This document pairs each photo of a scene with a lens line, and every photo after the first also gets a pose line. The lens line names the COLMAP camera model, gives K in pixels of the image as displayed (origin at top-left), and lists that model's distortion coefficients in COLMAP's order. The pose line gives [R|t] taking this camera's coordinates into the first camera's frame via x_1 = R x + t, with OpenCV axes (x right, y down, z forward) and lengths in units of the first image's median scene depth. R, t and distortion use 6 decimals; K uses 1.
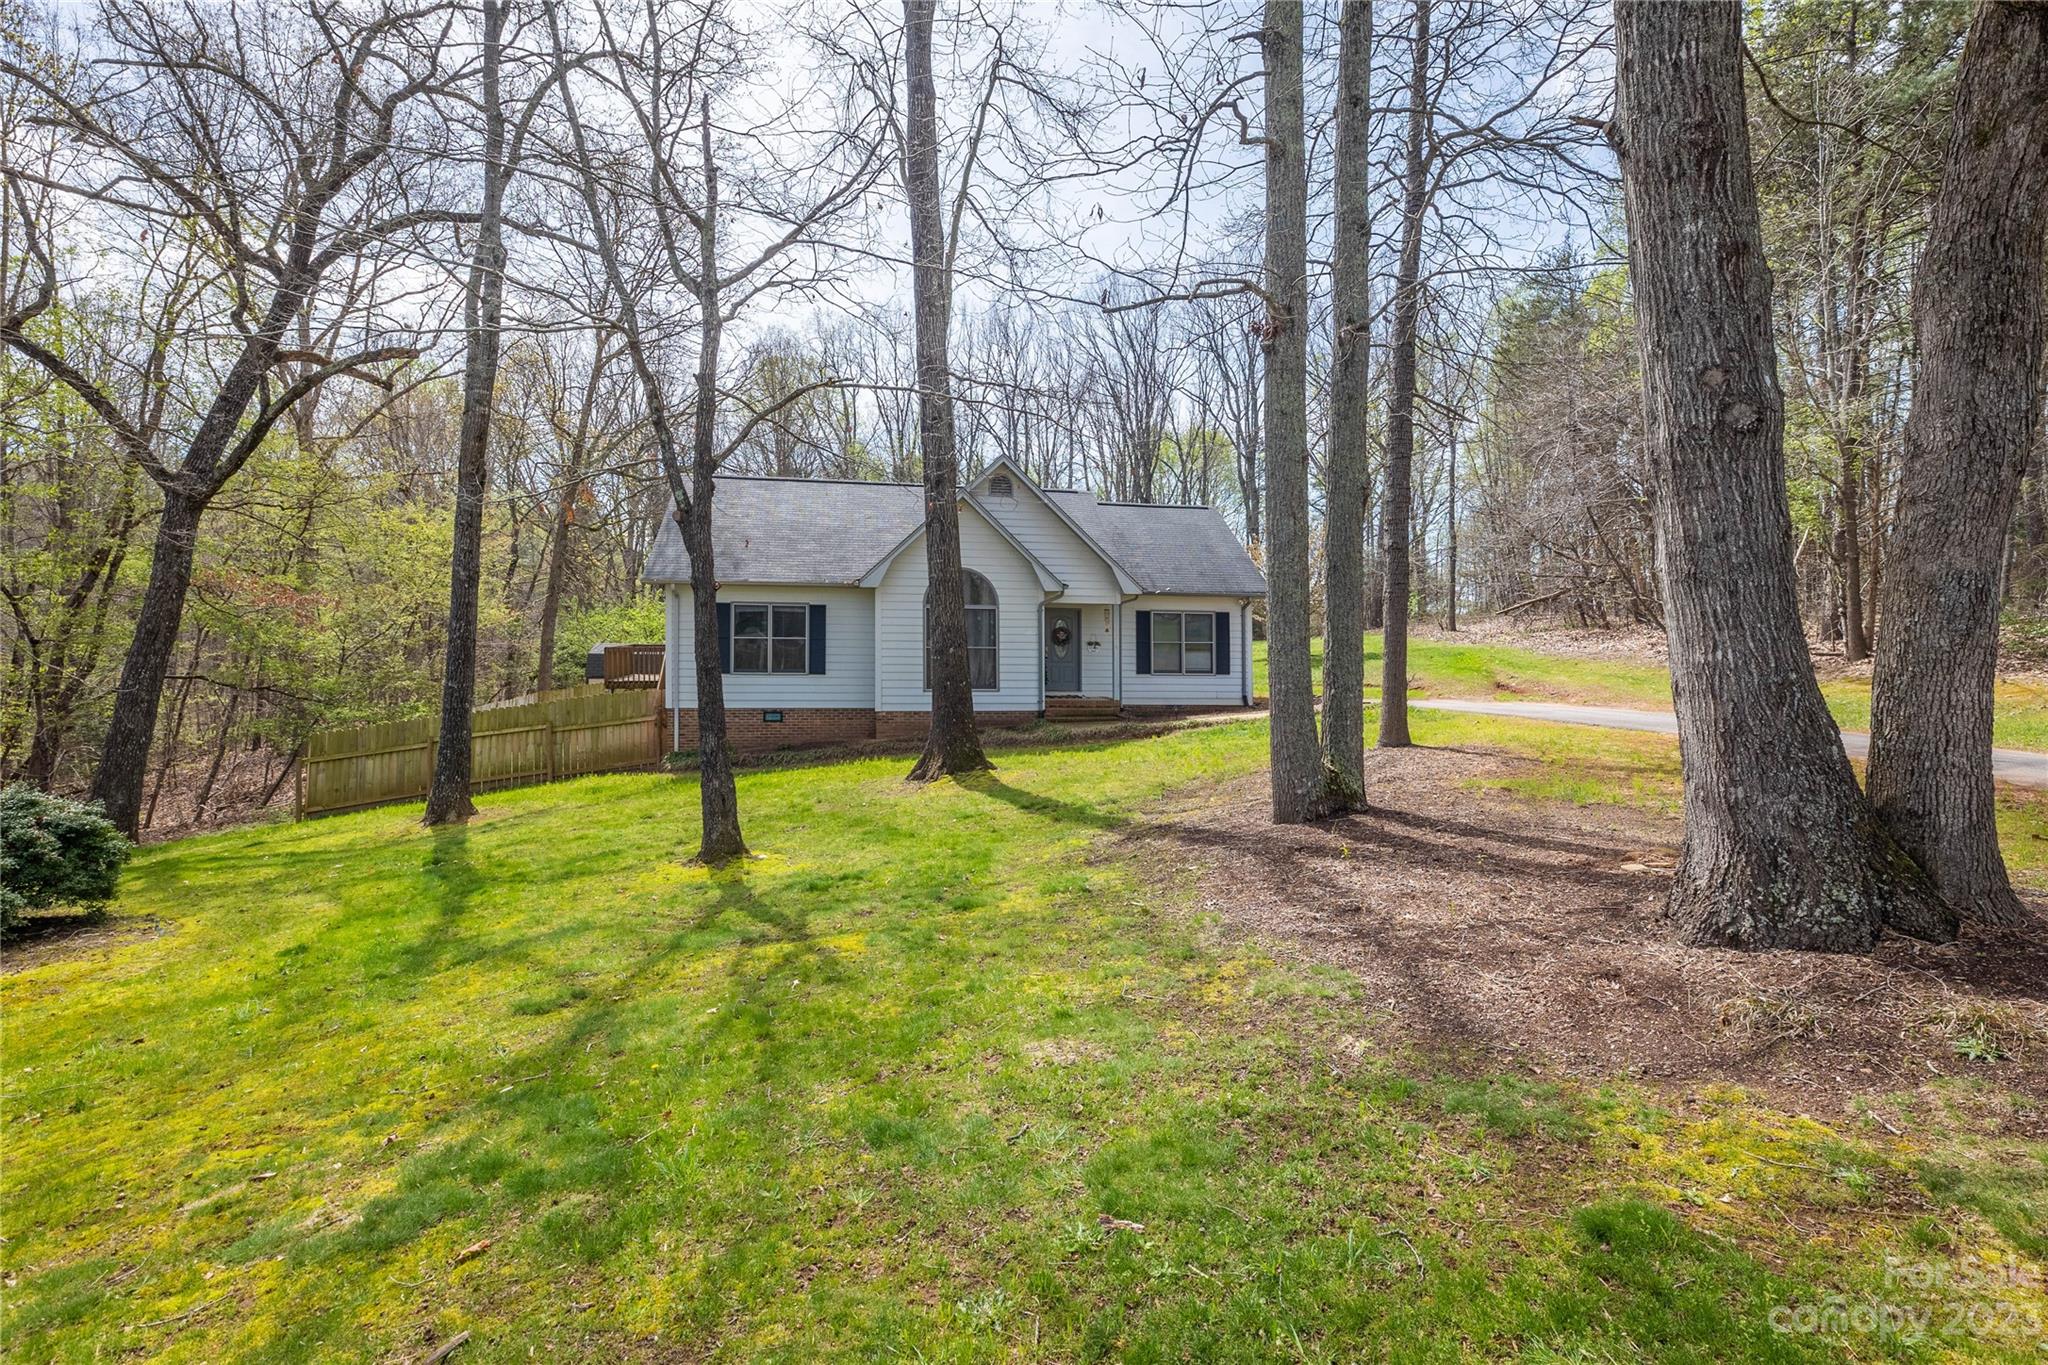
lens RADIAL K [[936.7, 0, 1024.0], [0, 936.7, 658.9], [0, 0, 1]] dist [0.004329, -0.004991]
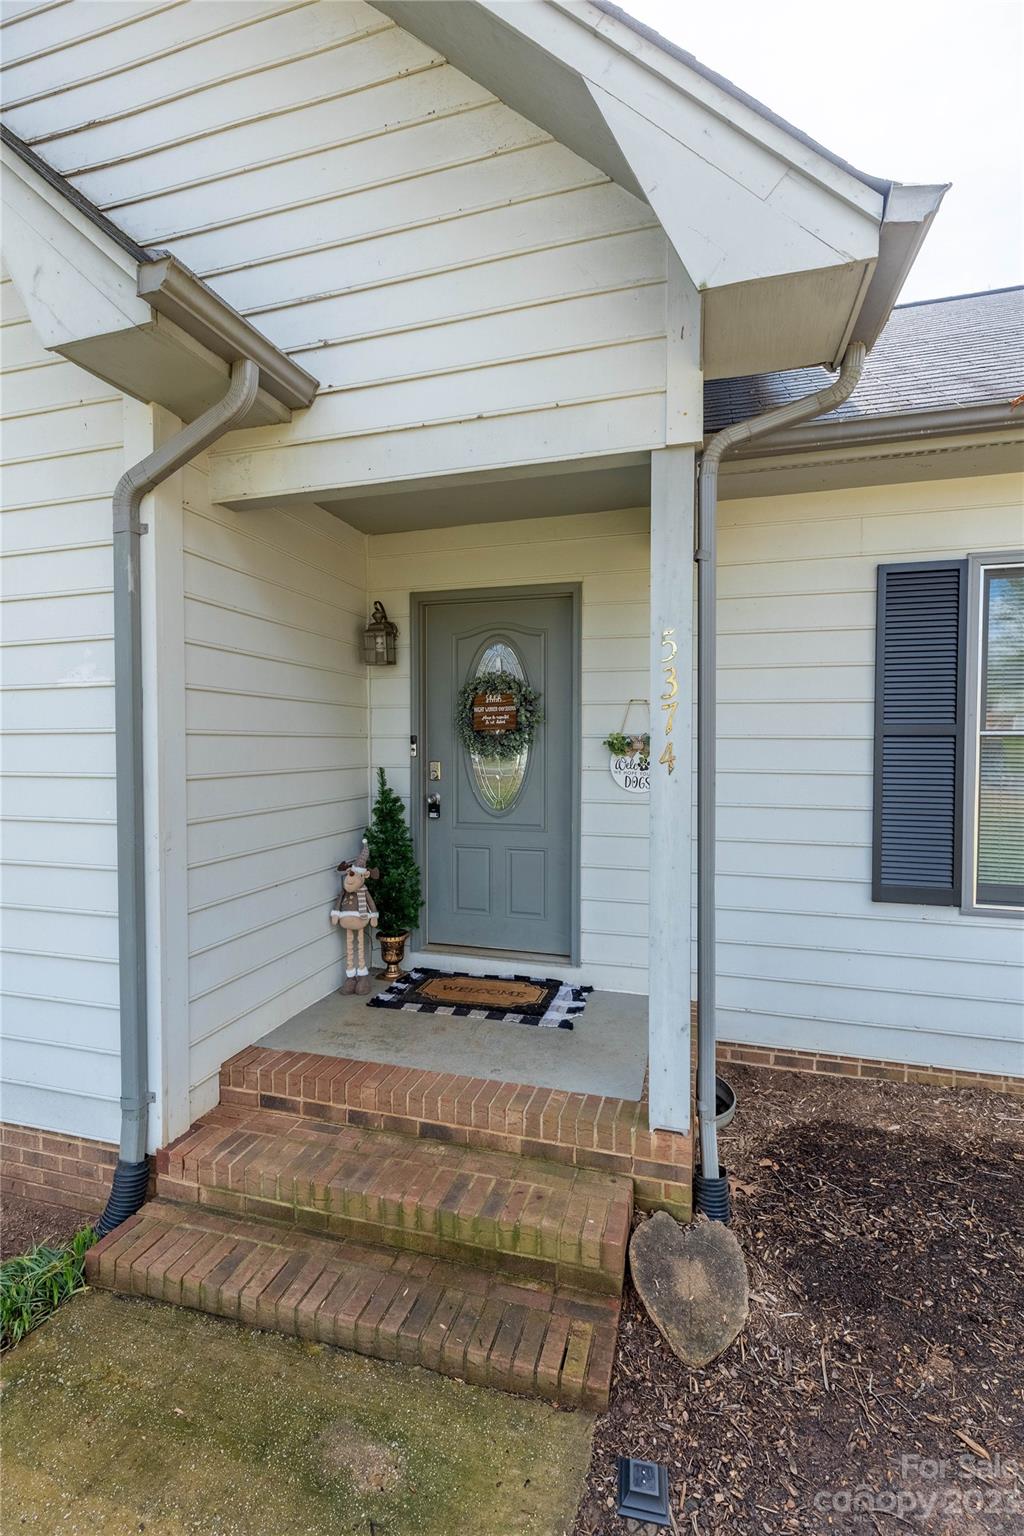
lens RADIAL K [[685.8, 0, 511.8], [0, 685.8, 786.1], [0, 0, 1]] dist [0.002813, -0.000030]
pose [[0.893444, 0.015013, -0.448923, 0.128720], [-0.004698, 0.999699, 0.024082, -0.011317], [0.449149, -0.019407, 0.893246, 0.927989]]
